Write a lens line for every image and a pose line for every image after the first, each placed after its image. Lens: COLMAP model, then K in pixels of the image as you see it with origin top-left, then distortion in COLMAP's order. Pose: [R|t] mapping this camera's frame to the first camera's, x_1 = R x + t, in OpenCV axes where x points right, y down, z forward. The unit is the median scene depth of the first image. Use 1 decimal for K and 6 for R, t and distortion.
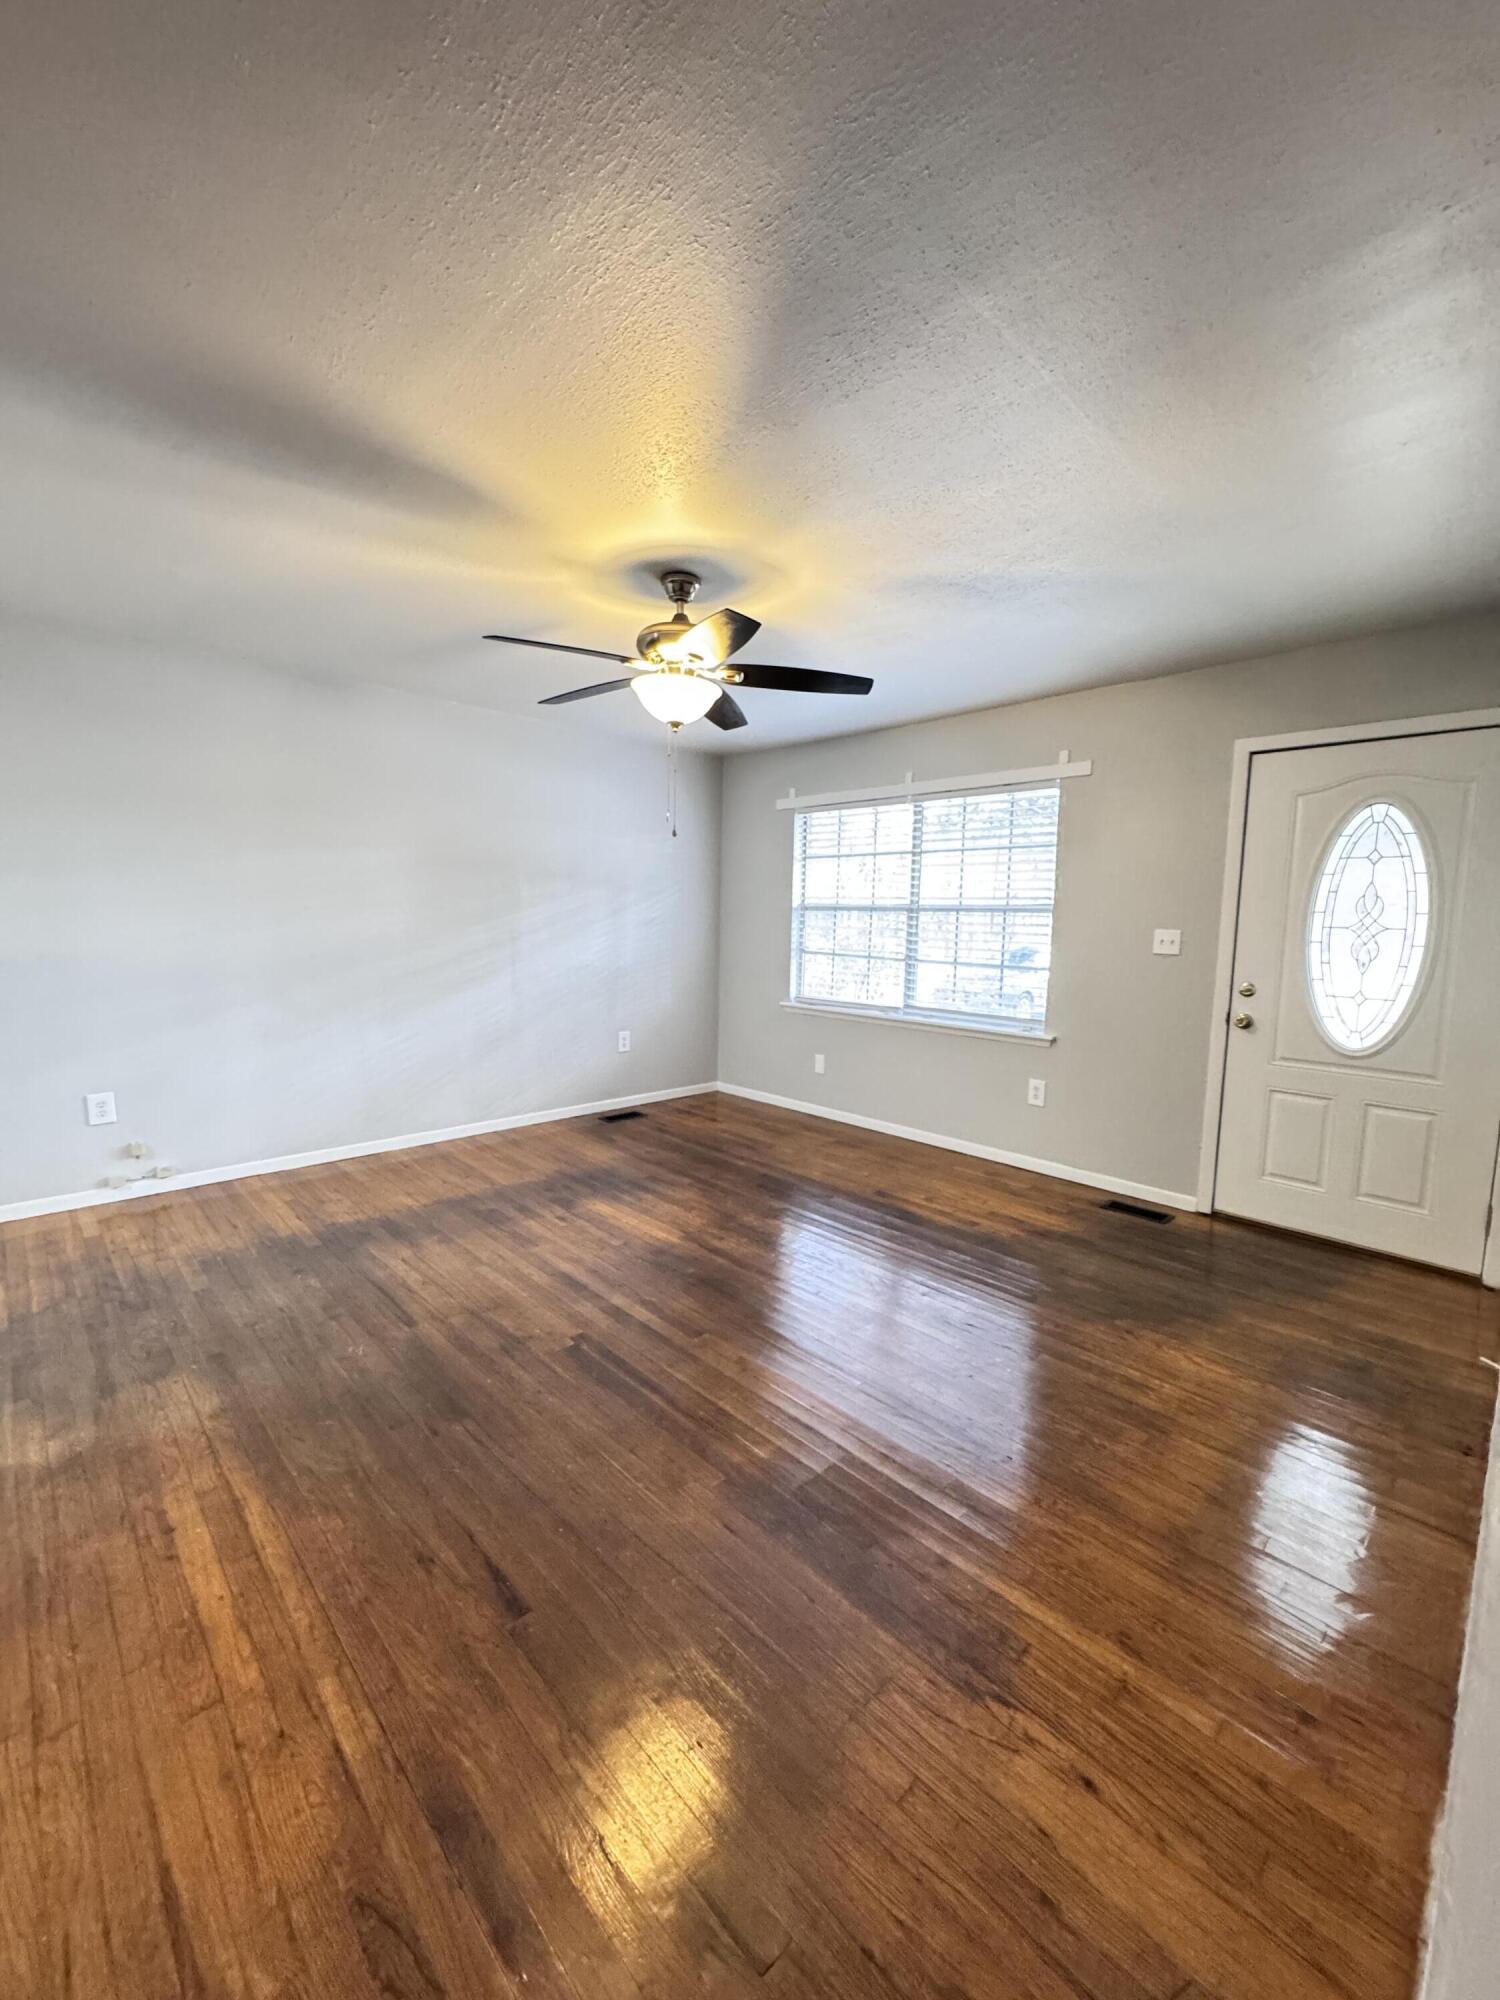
lens RADIAL K [[800.4, 0, 762.0], [0, 800.4, 1002.0], [0, 0, 1]] dist [-0.003851, 0.000328]
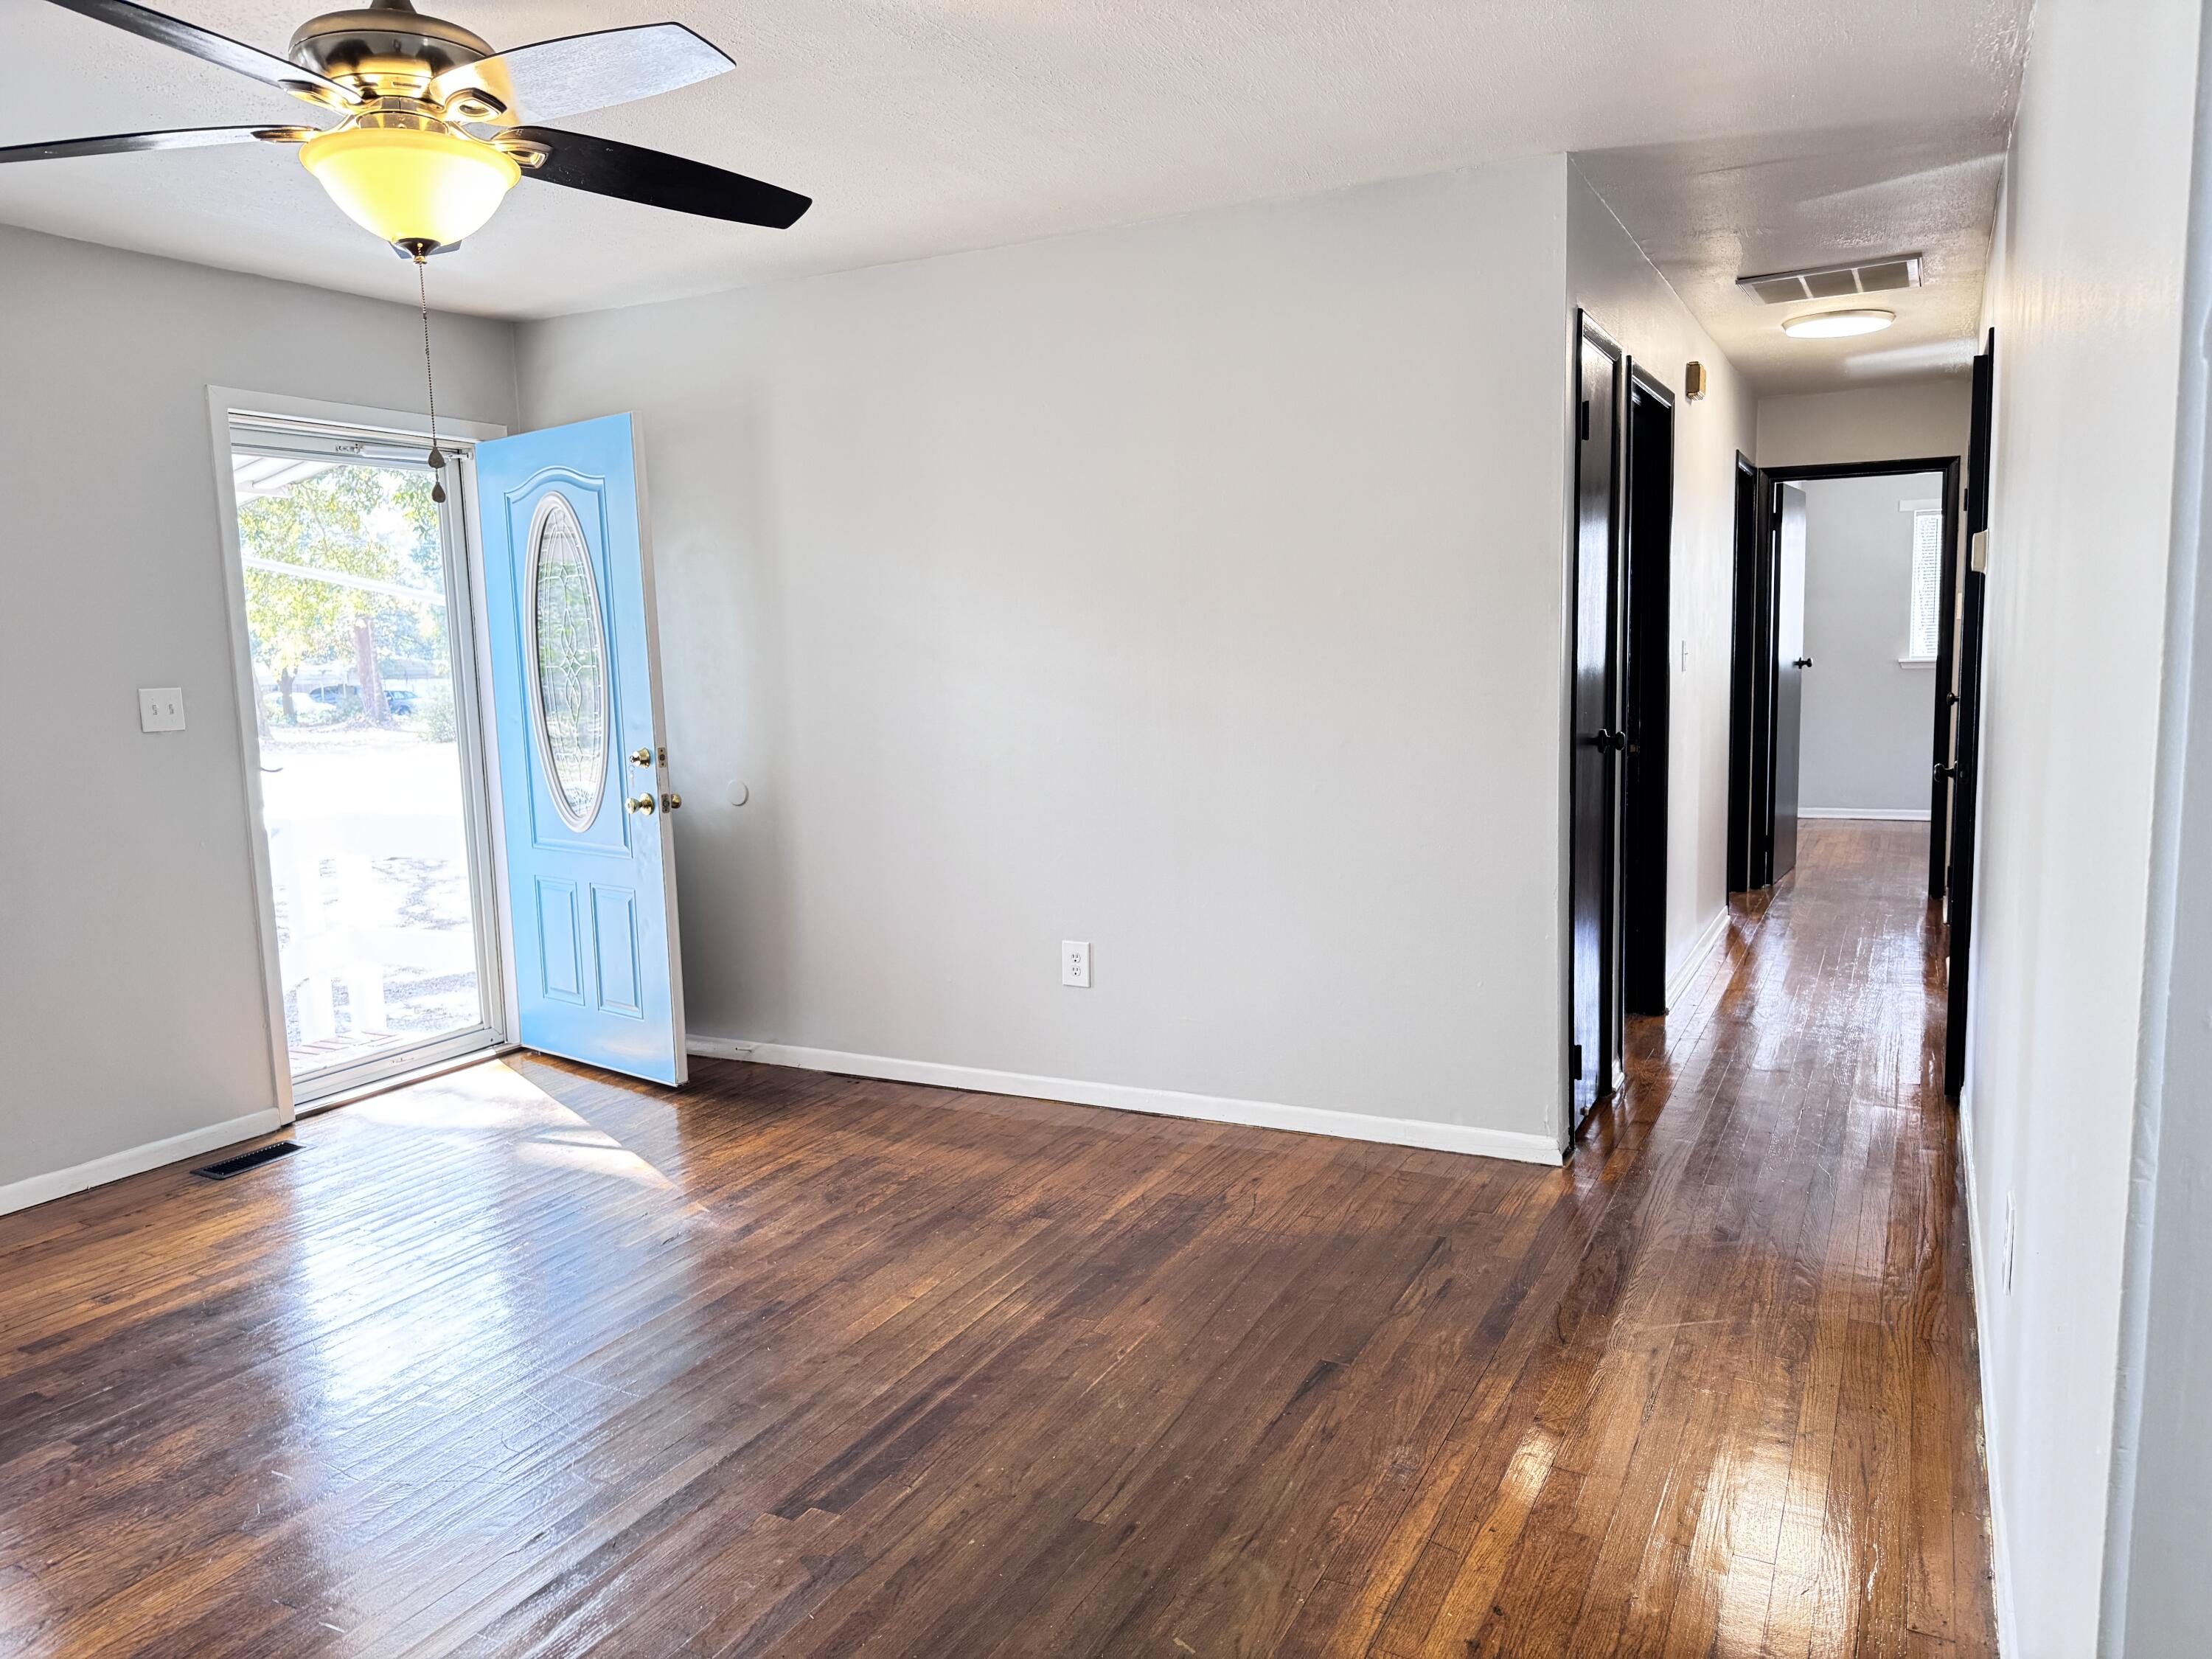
lens RADIAL K [[1542.6, 0, 1110.8], [0, 1542.6, 828.8], [0, 0, 1]] dist [0.003142, -0.011052]
pose [[-0.311070, -0.128363, 0.941678, -1.769015], [0.128676, 0.976025, 0.175551, -0.223401], [-0.941636, 0.175780, -0.287095, 1.550926]]
